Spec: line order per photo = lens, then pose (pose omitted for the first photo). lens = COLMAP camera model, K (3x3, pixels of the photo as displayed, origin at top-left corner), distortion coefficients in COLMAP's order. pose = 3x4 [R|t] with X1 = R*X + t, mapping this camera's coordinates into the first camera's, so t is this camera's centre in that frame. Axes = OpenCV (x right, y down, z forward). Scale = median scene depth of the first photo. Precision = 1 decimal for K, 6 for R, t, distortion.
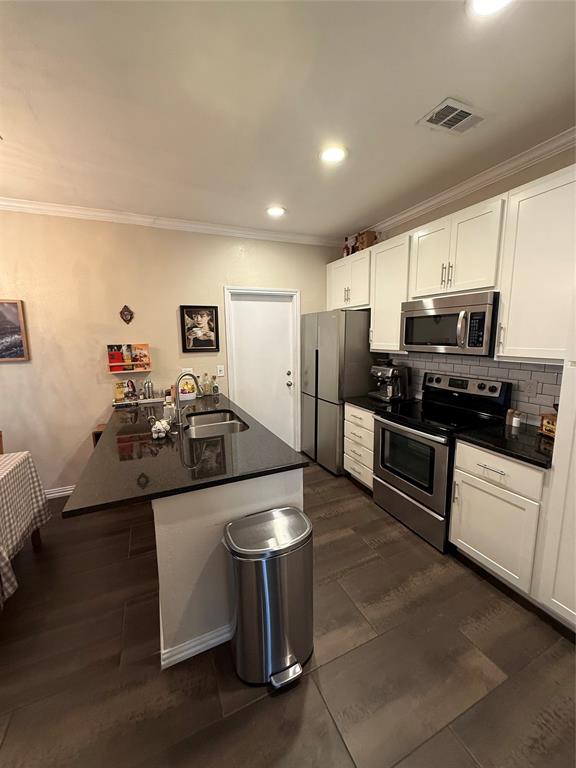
lens RADIAL K [[306.7, 0, 284.8], [0, 306.7, 381.7], [0, 0, 1]] dist [-0.000626, -0.000074]
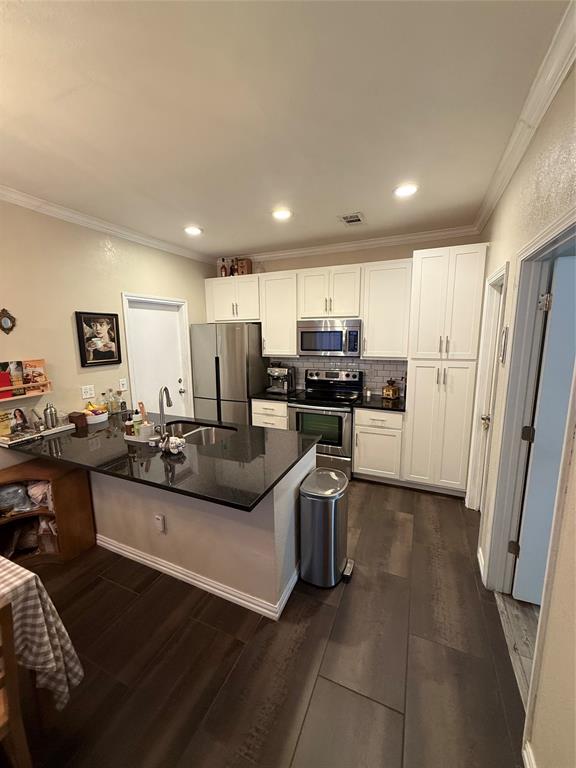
lens RADIAL K [[306.7, 0, 285.7], [0, 306.7, 381.7], [0, 0, 1]] dist [-0.000626, -0.000074]
pose [[0.741030, -0.098236, 0.664247, -0.542286], [0.101554, 0.994257, 0.033749, -0.031128], [-0.663748, 0.042448, 0.746751, 0.003680]]
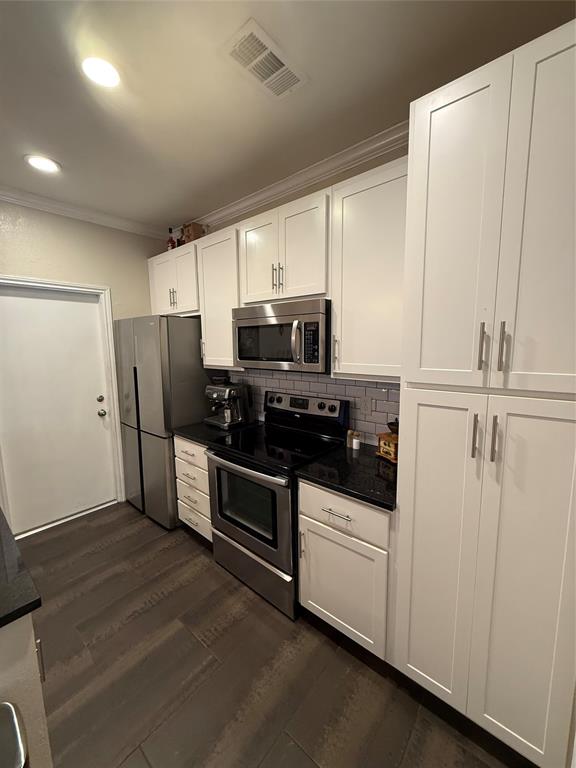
lens RADIAL K [[306.7, 0, 286.5], [0, 306.7, 381.2], [0, 0, 1]] dist [-0.000626, -0.000074]
pose [[0.900681, -0.048437, 0.431772, 0.133474], [0.063721, 0.997747, -0.020994, -0.034422], [-0.429782, 0.046421, 0.901738, 0.187339]]
